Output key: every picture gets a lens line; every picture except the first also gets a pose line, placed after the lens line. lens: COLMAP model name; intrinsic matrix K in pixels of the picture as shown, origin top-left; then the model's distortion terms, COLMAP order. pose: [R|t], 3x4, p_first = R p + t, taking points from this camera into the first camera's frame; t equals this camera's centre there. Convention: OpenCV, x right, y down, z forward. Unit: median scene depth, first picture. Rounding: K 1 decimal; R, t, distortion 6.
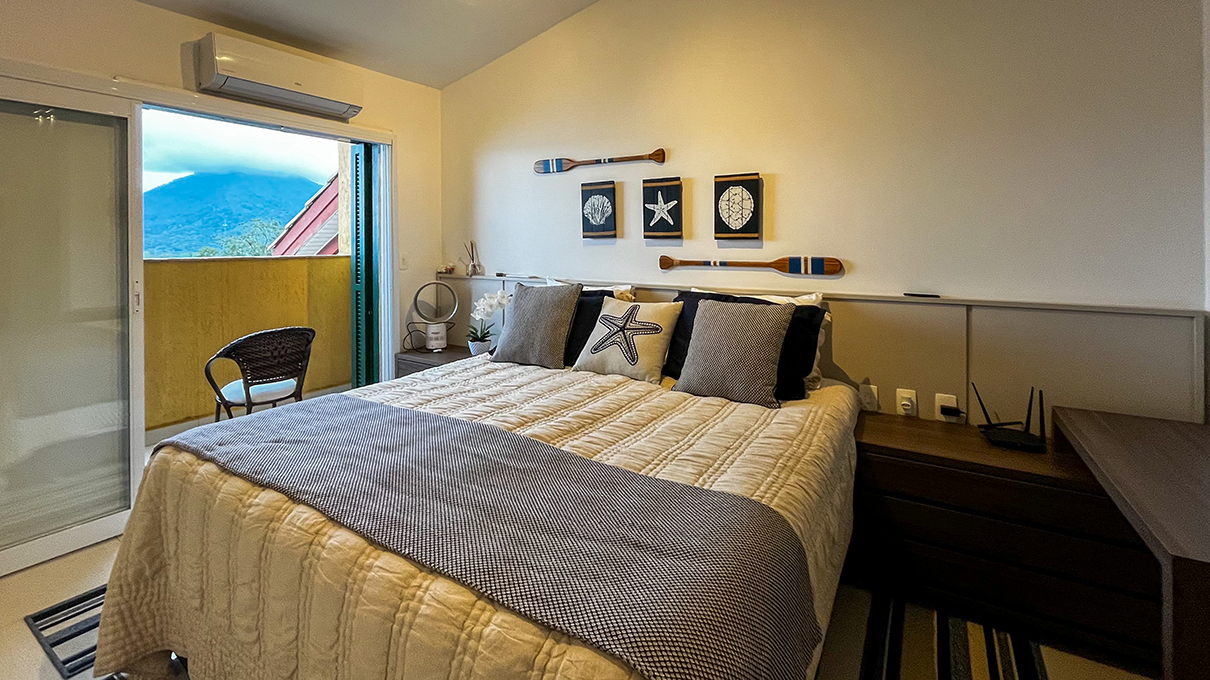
lens RADIAL K [[520.0, 0, 606.4], [0, 520.0, 245.0], [0, 0, 1]] dist [0.000025, -0.000157]
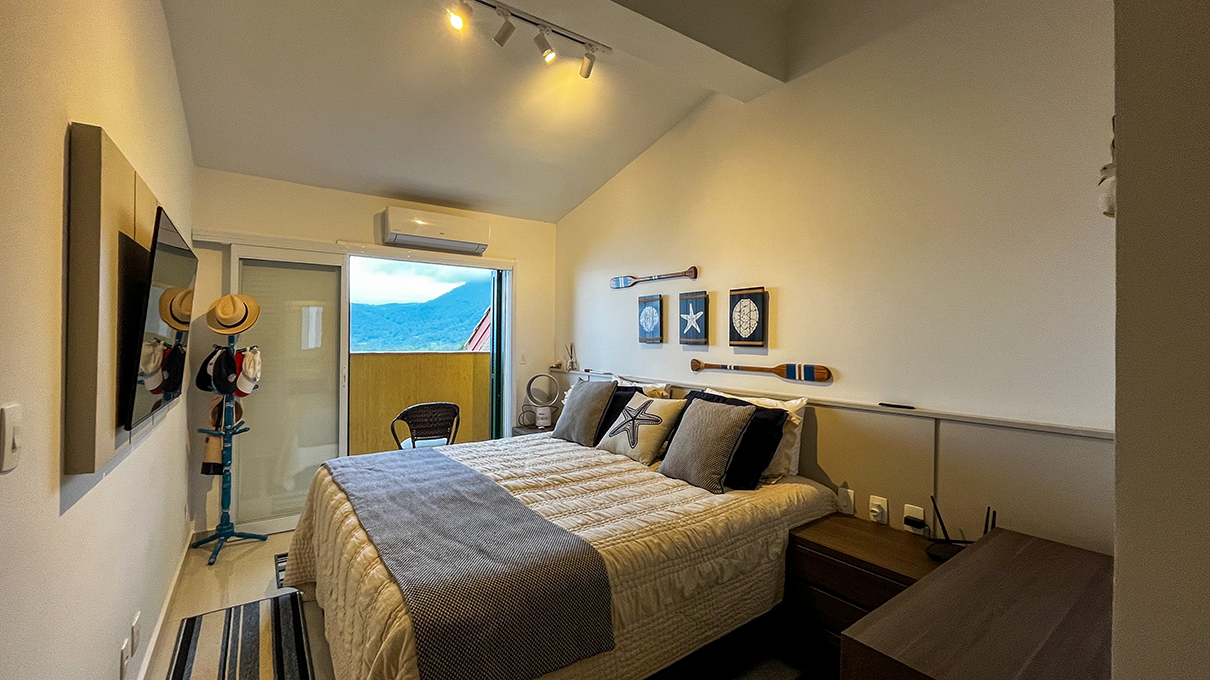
lens RADIAL K [[495.5, 0, 622.6], [0, 495.5, 336.1], [0, 0, 1]] dist [-0.000415, -0.000068]
pose [[0.927585, 0.008961, -0.373504, 0.406332], [-0.012927, 0.999884, -0.008115, -0.021490], [0.373388, 0.012355, 0.927593, -0.086305]]
